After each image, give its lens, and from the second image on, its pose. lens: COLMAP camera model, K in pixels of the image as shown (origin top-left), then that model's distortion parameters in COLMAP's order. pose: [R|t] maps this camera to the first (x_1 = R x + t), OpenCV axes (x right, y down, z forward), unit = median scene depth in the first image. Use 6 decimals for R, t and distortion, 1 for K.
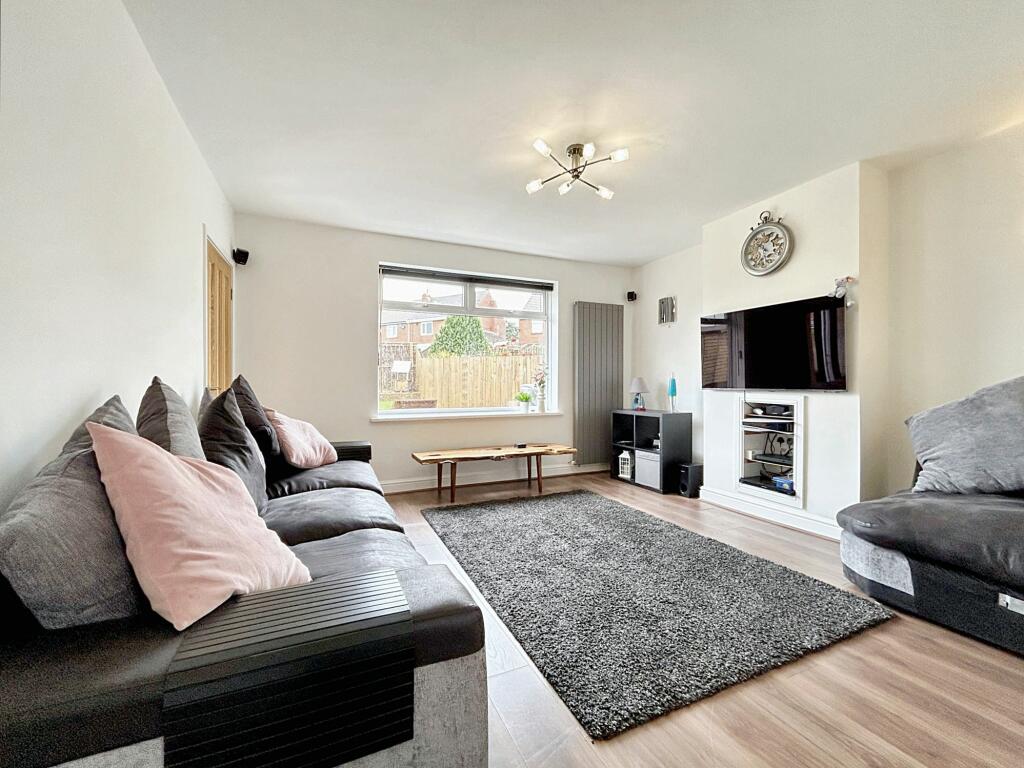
lens RADIAL K [[416.9, 0, 510.2], [0, 416.9, 385.8], [0, 0, 1]] dist [-0.000361, 0.000627]
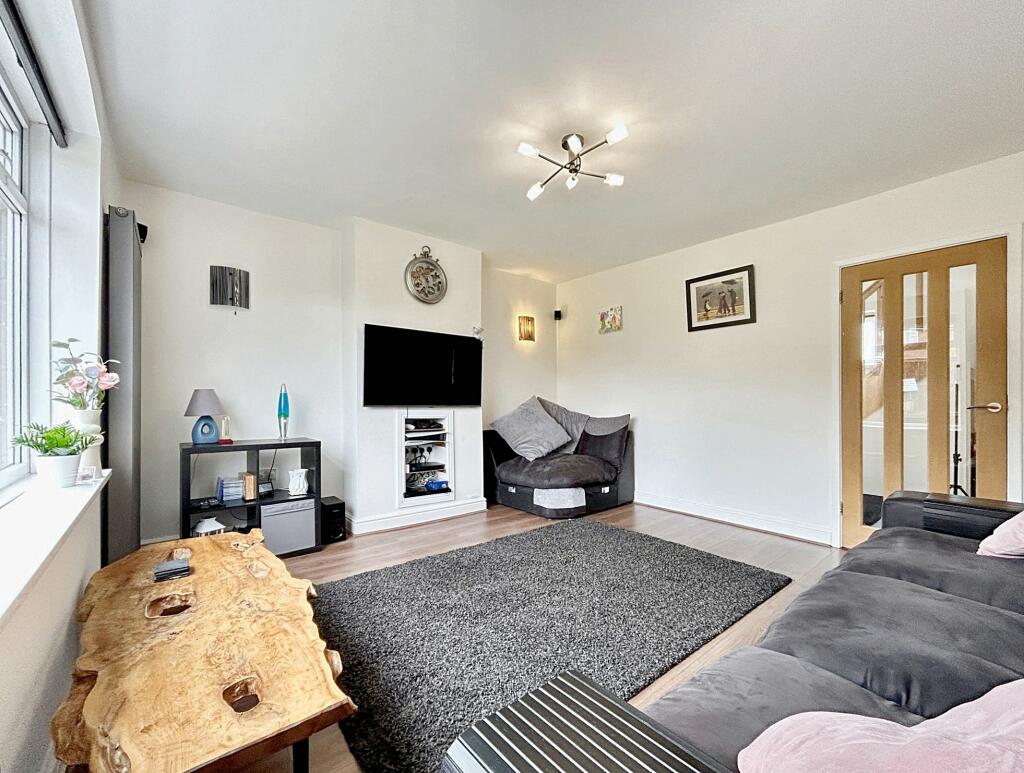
lens RADIAL K [[423.2, 0, 511.6], [0, 423.2, 396.0], [0, 0, 1]] dist [0.001102, 0.000033]
pose [[-0.257254, 0.008312, 0.966308, -0.553388], [-0.000539, 0.999962, -0.008745, -0.008232], [-0.966344, -0.002770, -0.257239, 1.094279]]
